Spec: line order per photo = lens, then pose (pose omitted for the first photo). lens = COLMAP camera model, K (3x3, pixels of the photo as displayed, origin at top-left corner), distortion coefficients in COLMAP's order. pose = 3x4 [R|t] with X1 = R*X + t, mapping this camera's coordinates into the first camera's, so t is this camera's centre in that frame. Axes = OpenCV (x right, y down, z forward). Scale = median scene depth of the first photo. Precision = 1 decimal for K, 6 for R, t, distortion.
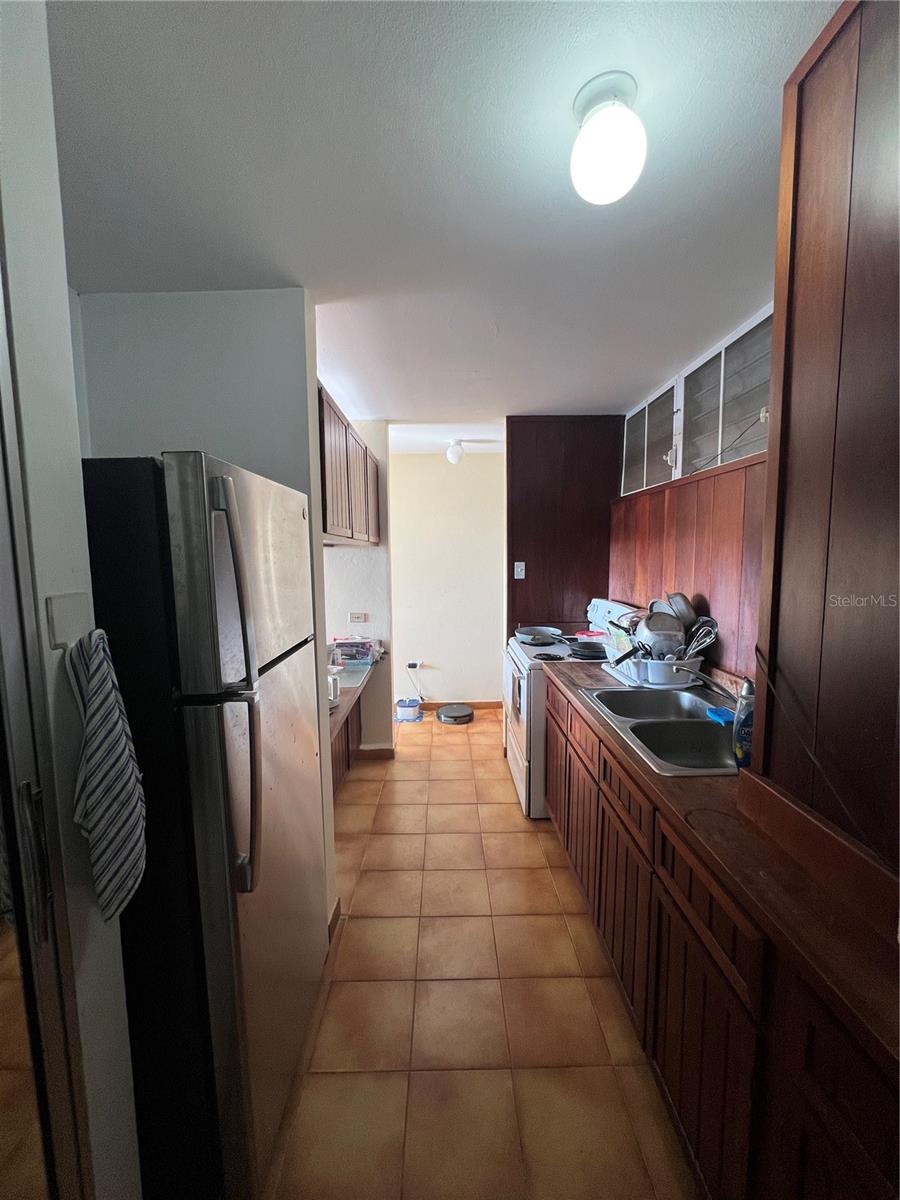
lens RADIAL K [[480.8, 0, 450.0], [0, 480.8, 600.0], [0, 0, 1]] dist [-0.000165, -0.000007]
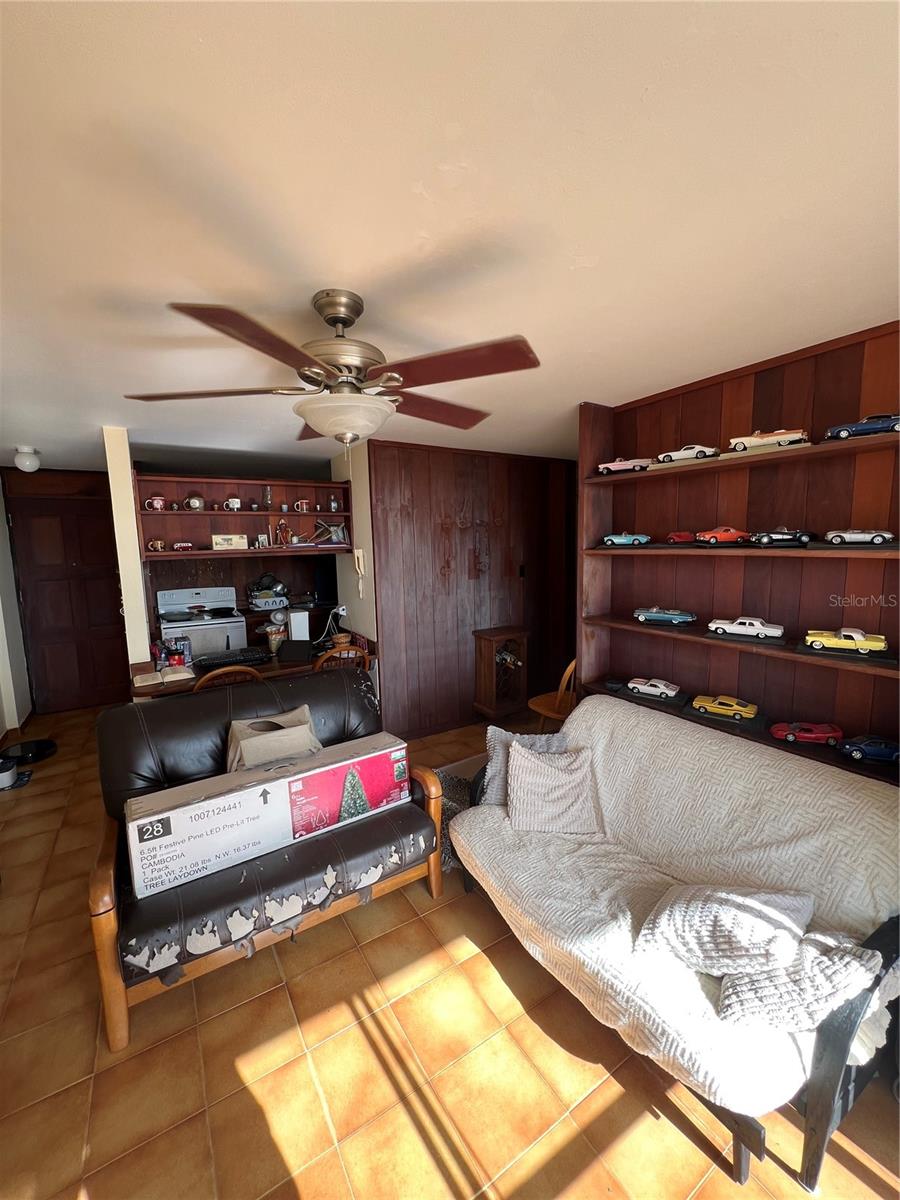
lens RADIAL K [[481.1, 0, 450.0], [0, 481.1, 600.0], [0, 0, 1]] dist [0.001978, 0.000185]
pose [[-0.518859, -0.084692, 0.850654, -2.309701], [0.114228, 0.979288, 0.167173, -0.199748], [-0.847194, 0.183908, -0.498438, 1.517308]]
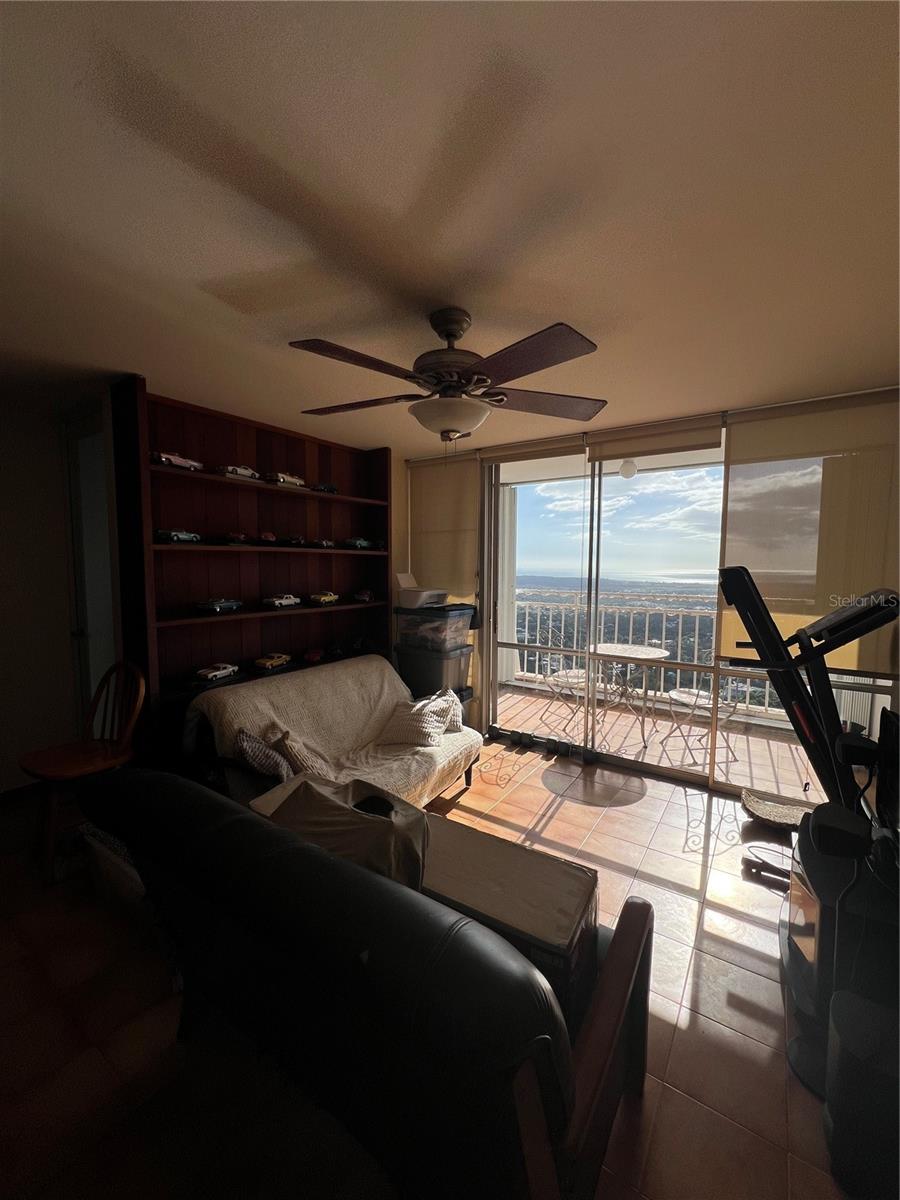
lens RADIAL K [[480.8, 0, 450.0], [0, 480.8, 600.0], [0, 0, 1]] dist [-0.000165, -0.000007]
pose [[-0.576047, 0.070734, -0.814350, -0.815556], [-0.082384, 0.986152, 0.143933, -0.164920], [0.813254, 0.150002, -0.562243, 1.774330]]
